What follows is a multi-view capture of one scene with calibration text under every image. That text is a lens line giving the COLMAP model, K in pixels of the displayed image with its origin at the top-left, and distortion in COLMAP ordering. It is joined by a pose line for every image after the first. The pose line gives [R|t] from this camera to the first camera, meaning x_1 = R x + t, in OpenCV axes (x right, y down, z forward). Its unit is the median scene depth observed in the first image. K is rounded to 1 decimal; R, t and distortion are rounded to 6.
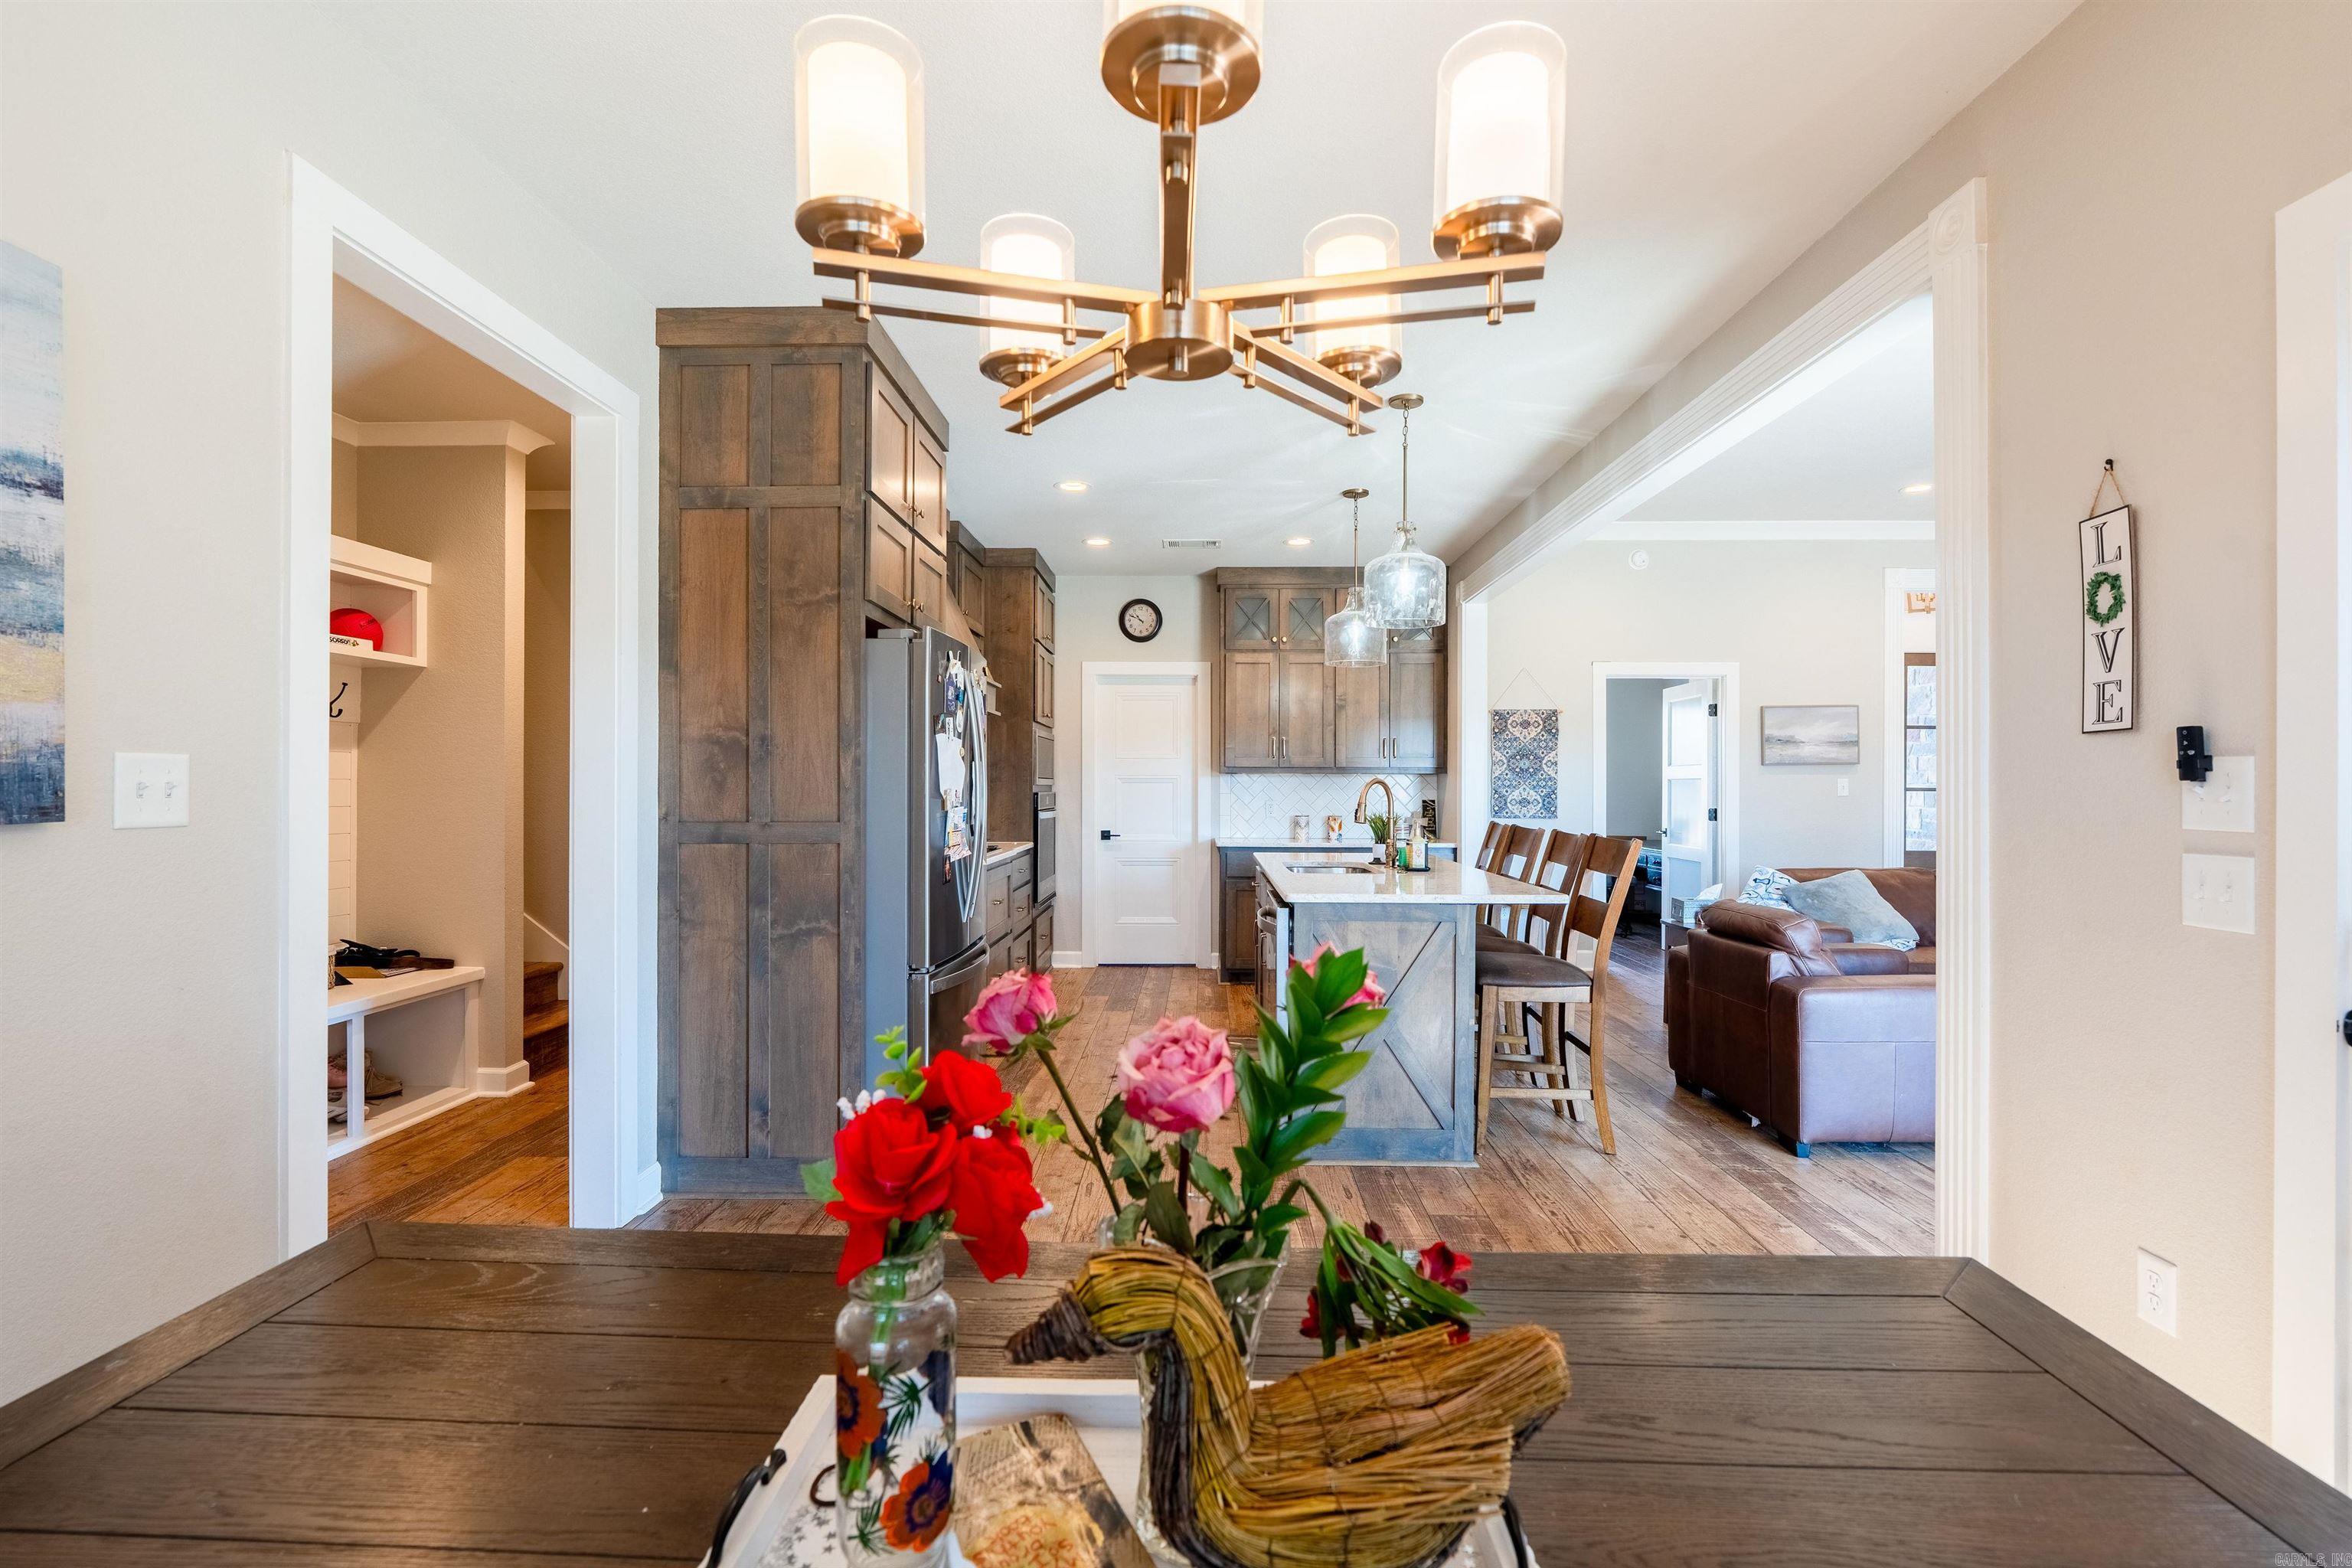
lens RADIAL K [[1056.7, 0, 1169.1], [0, 1056.7, 784.6], [0, 0, 1]] dist [-0.002099, -0.000063]
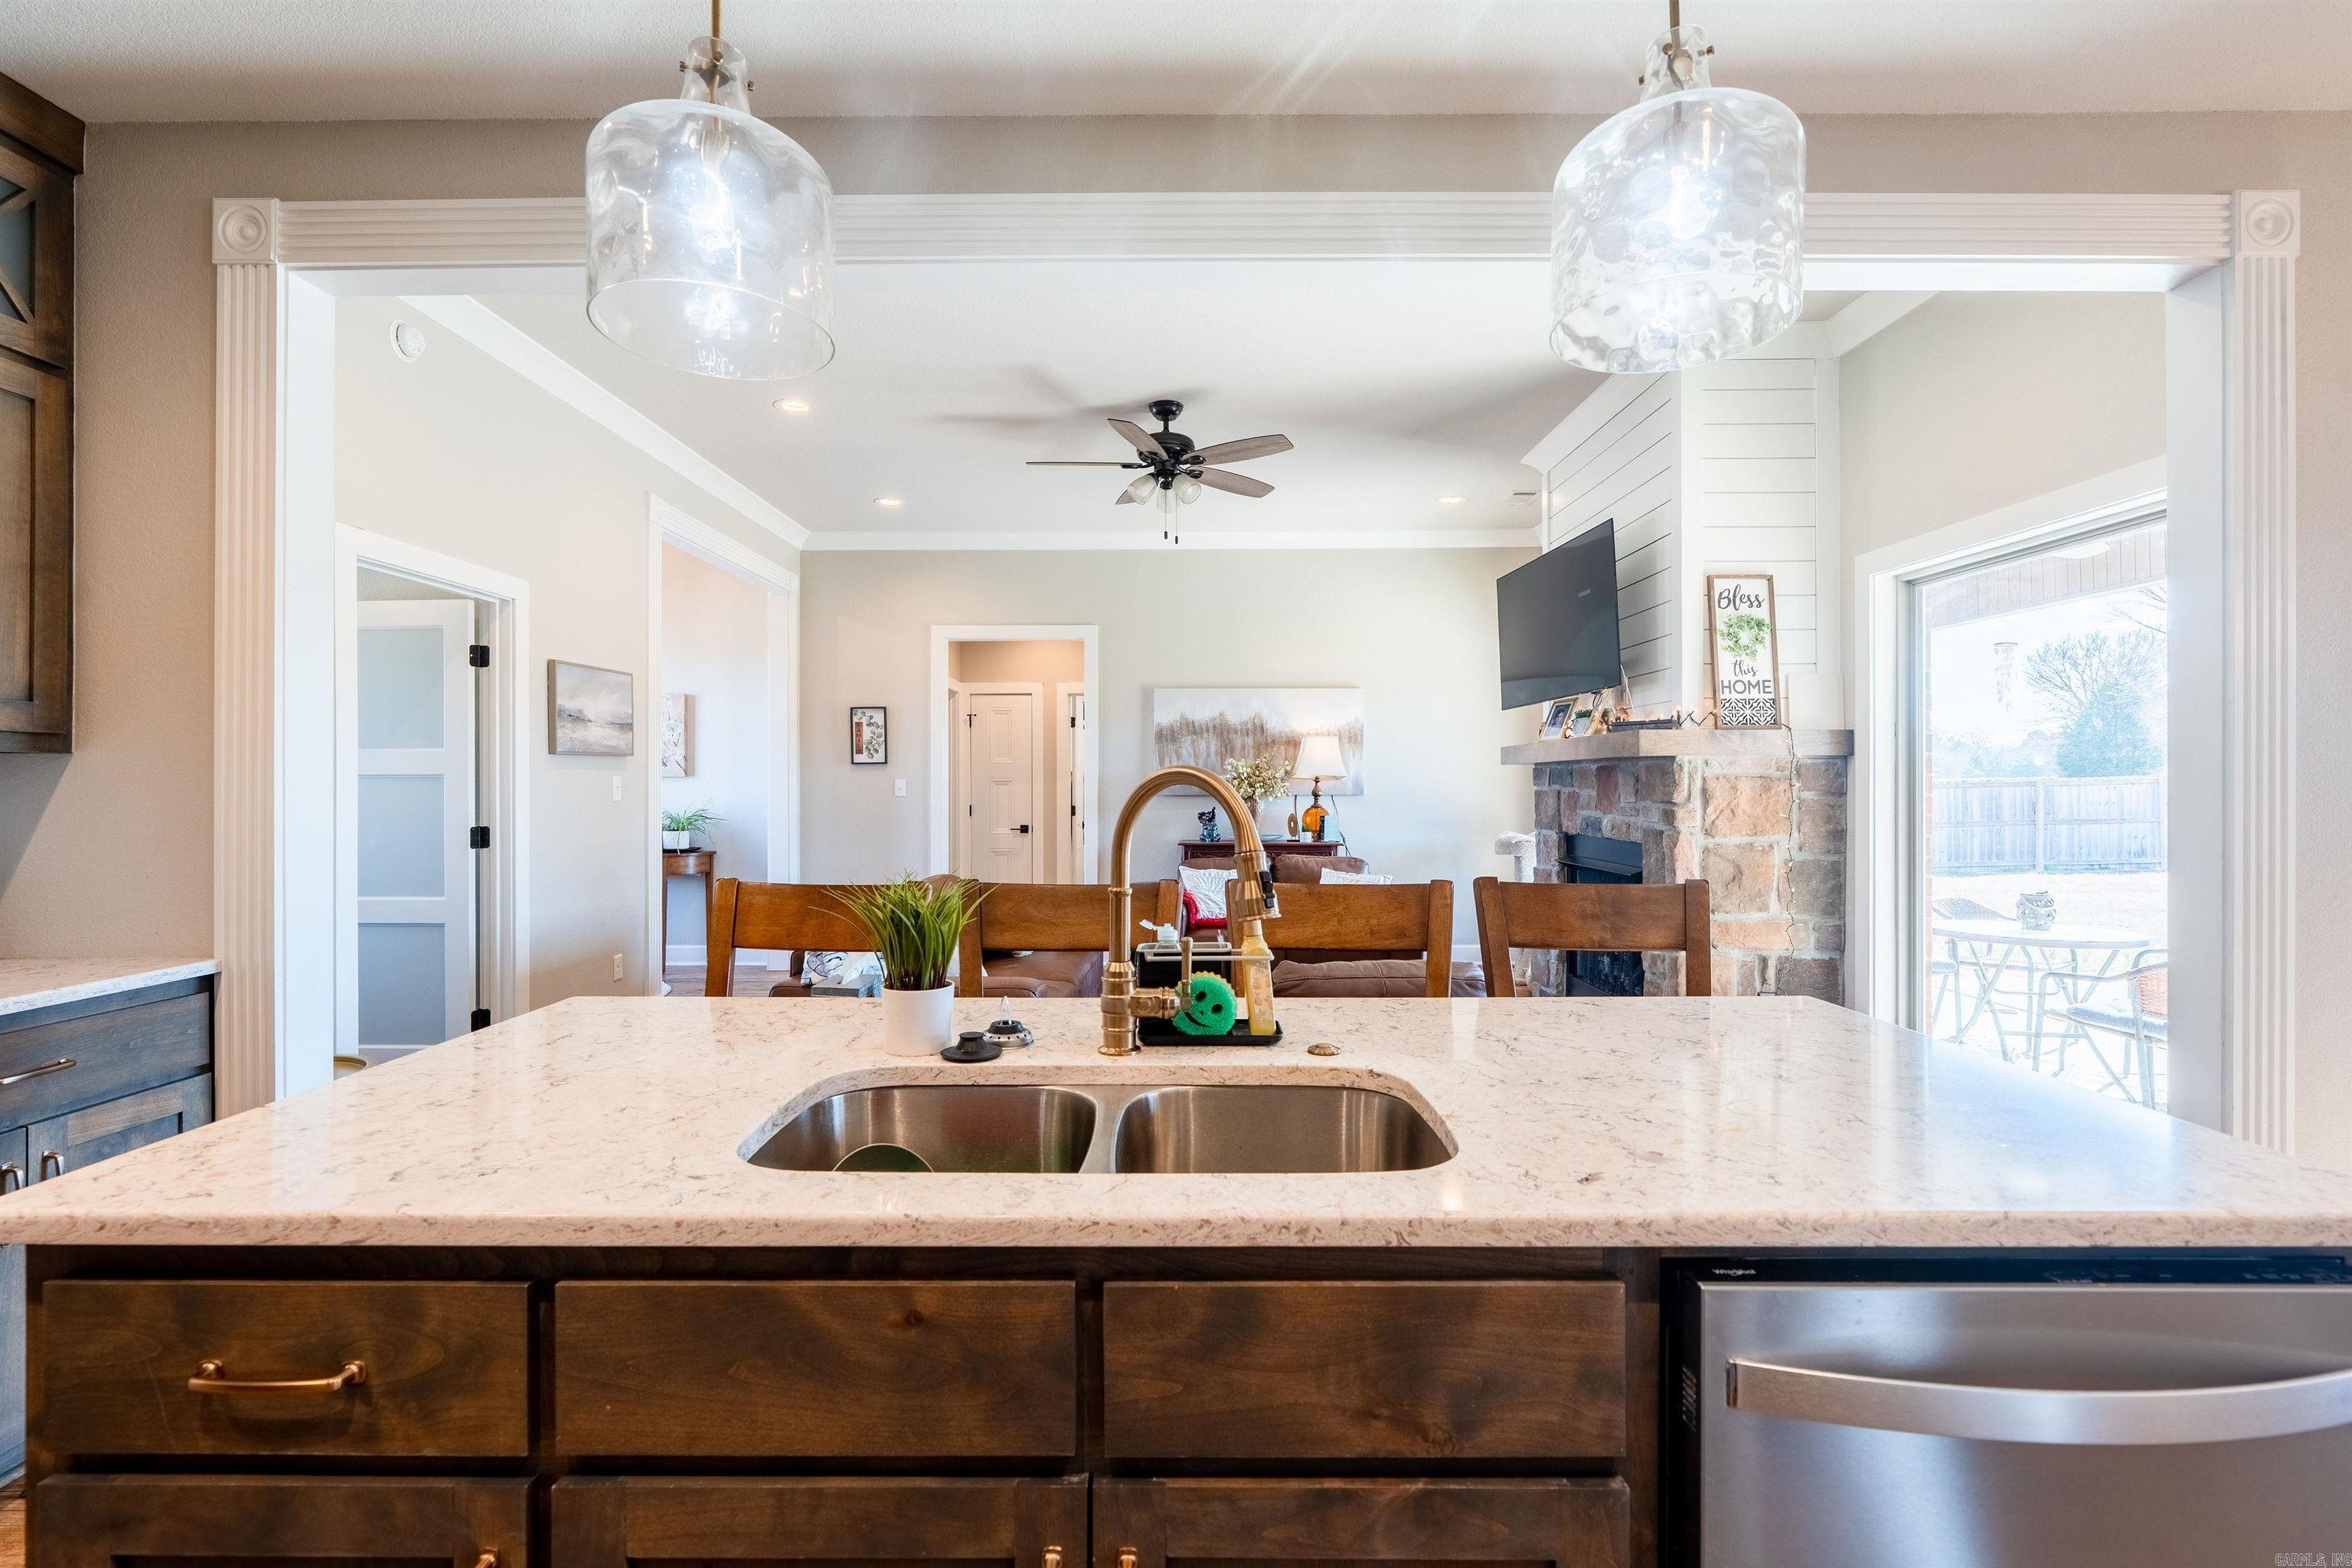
lens RADIAL K [[1051.3, 0, 1172.7], [0, 1051.3, 783.5], [0, 0, 1]] dist [-0.005676, 0.001004]
pose [[-0.022807, -0.000724, 0.999740, -0.072490], [0.000776, 0.999999, 0.000742, -0.001057], [-0.999740, 0.000793, -0.022807, 0.698147]]
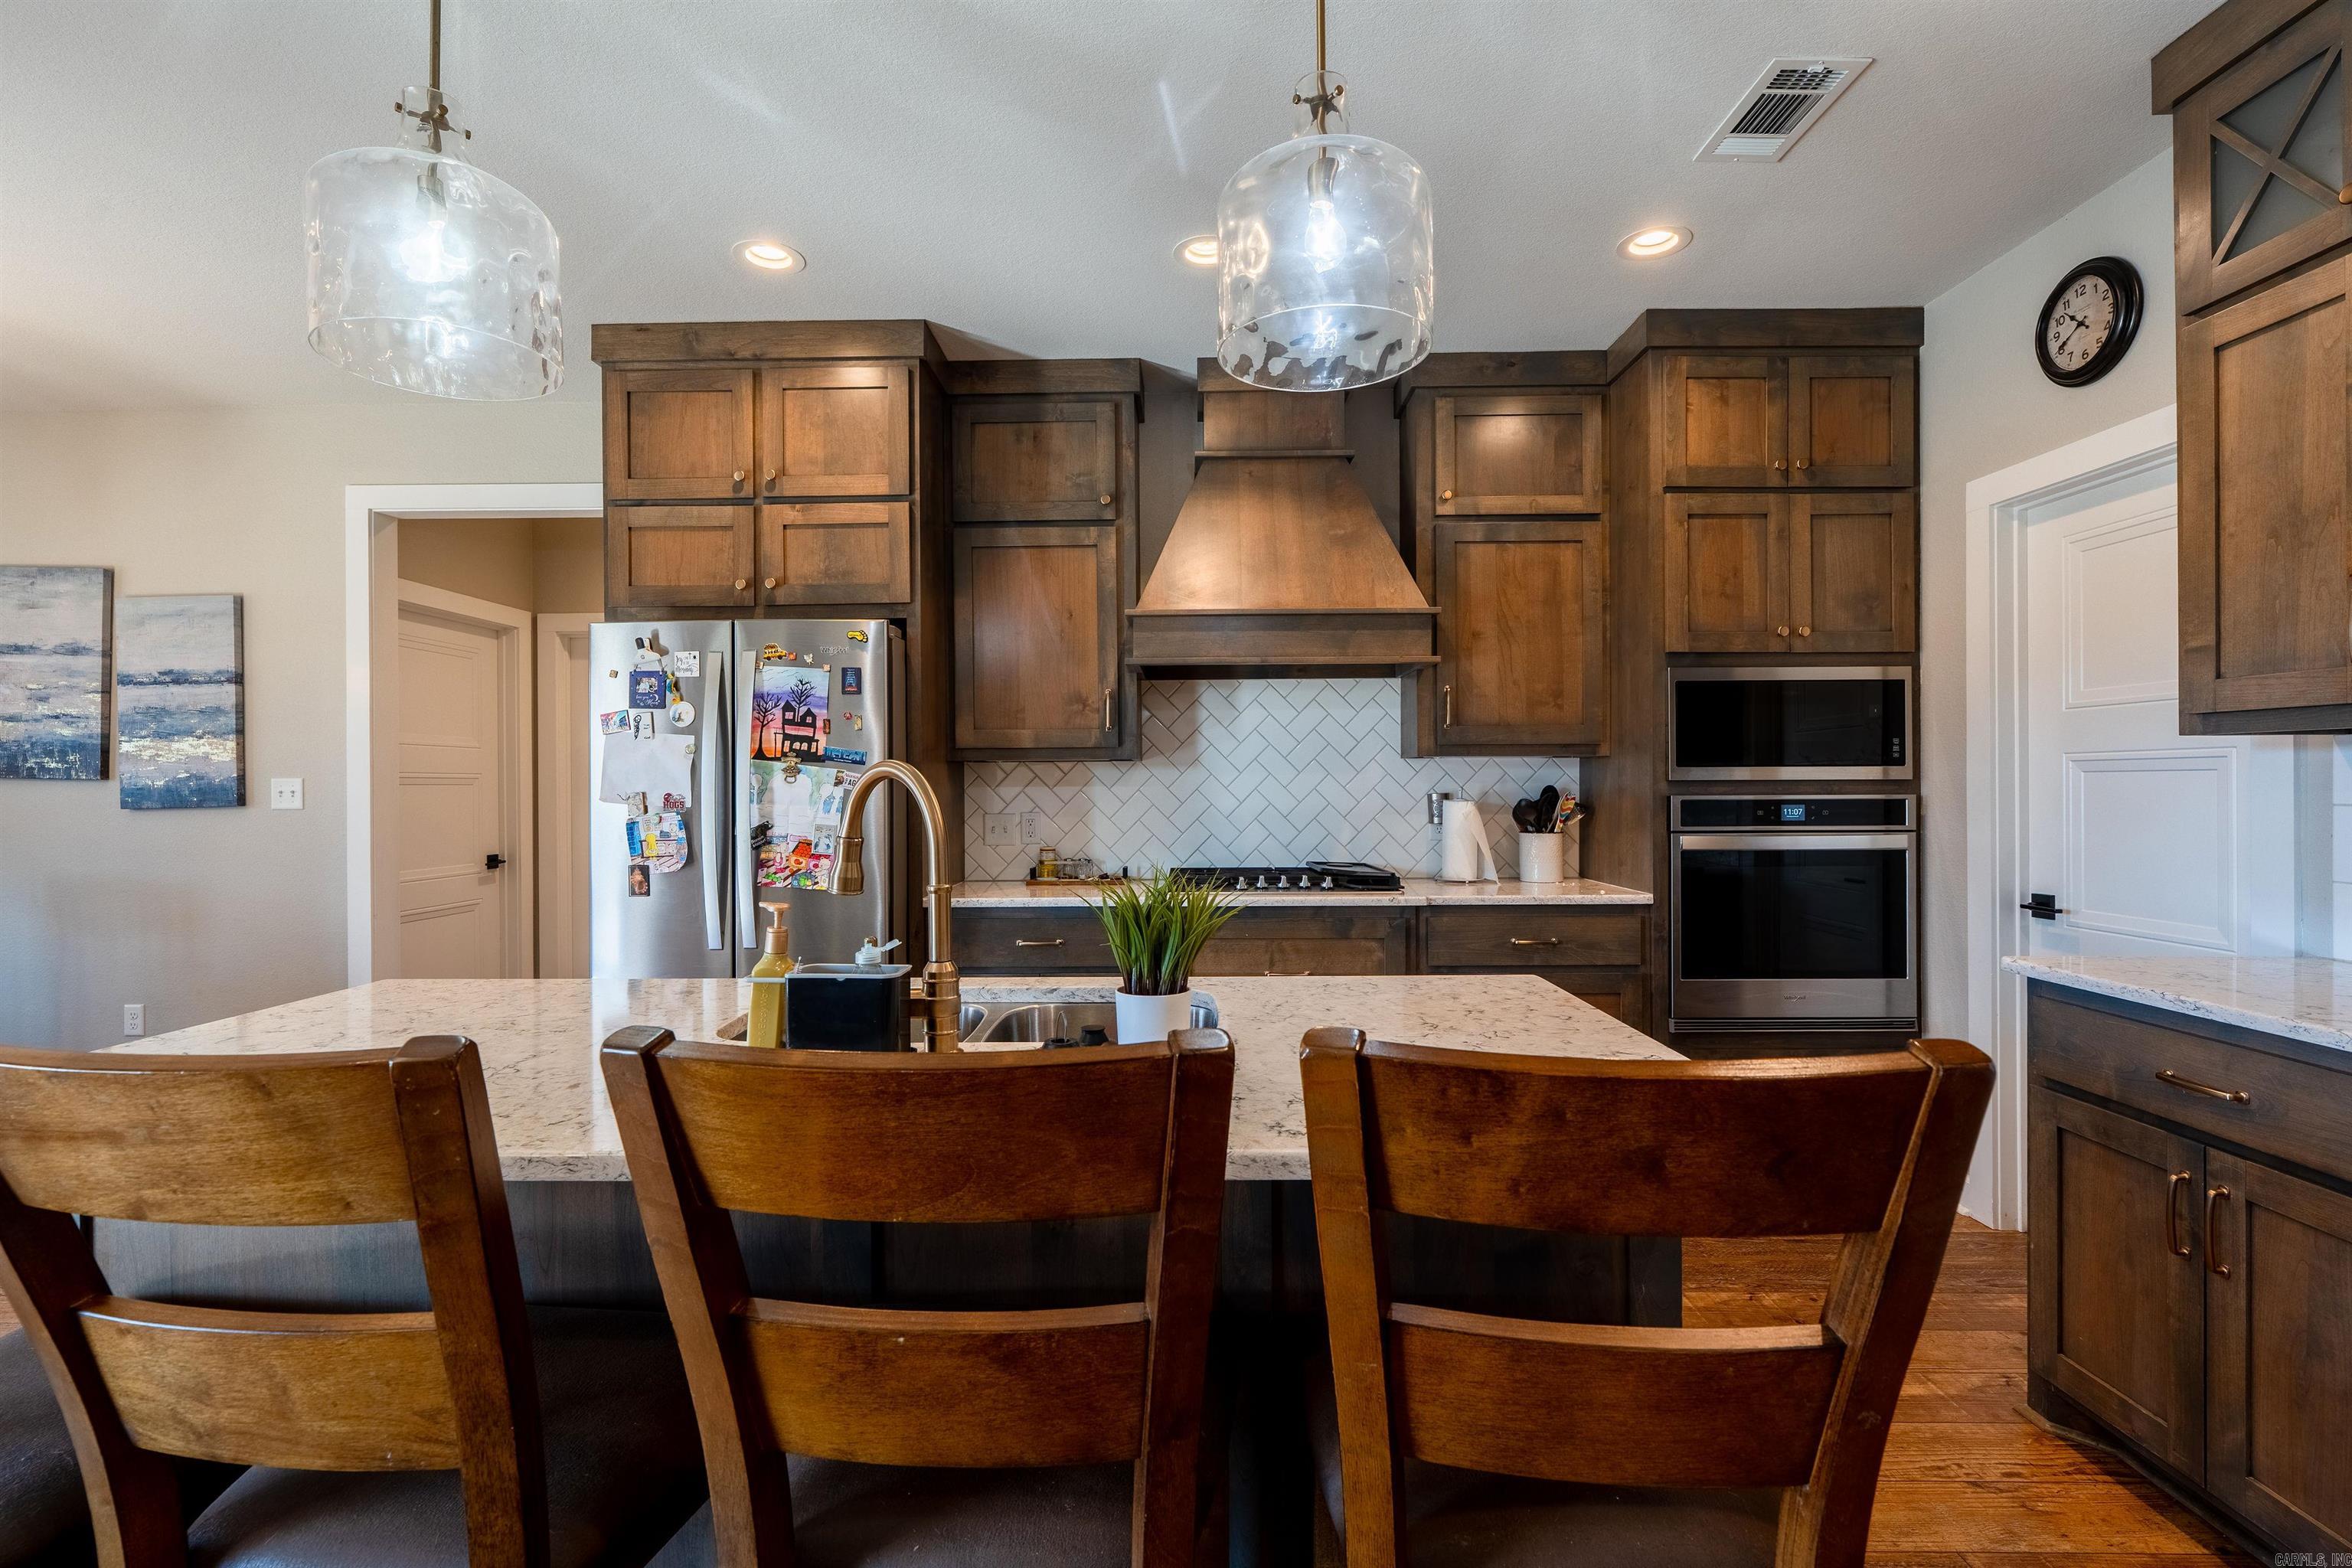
lens RADIAL K [[1053.0, 0, 1176.0], [0, 1053.0, 784.0], [0, 0, 1]] dist [-0.001910, -0.000014]
pose [[0.012787, -0.003110, -0.999913, 0.361608], [0.007925, 0.999964, -0.003009, 0.001622], [0.999887, -0.007886, 0.012811, 0.751289]]
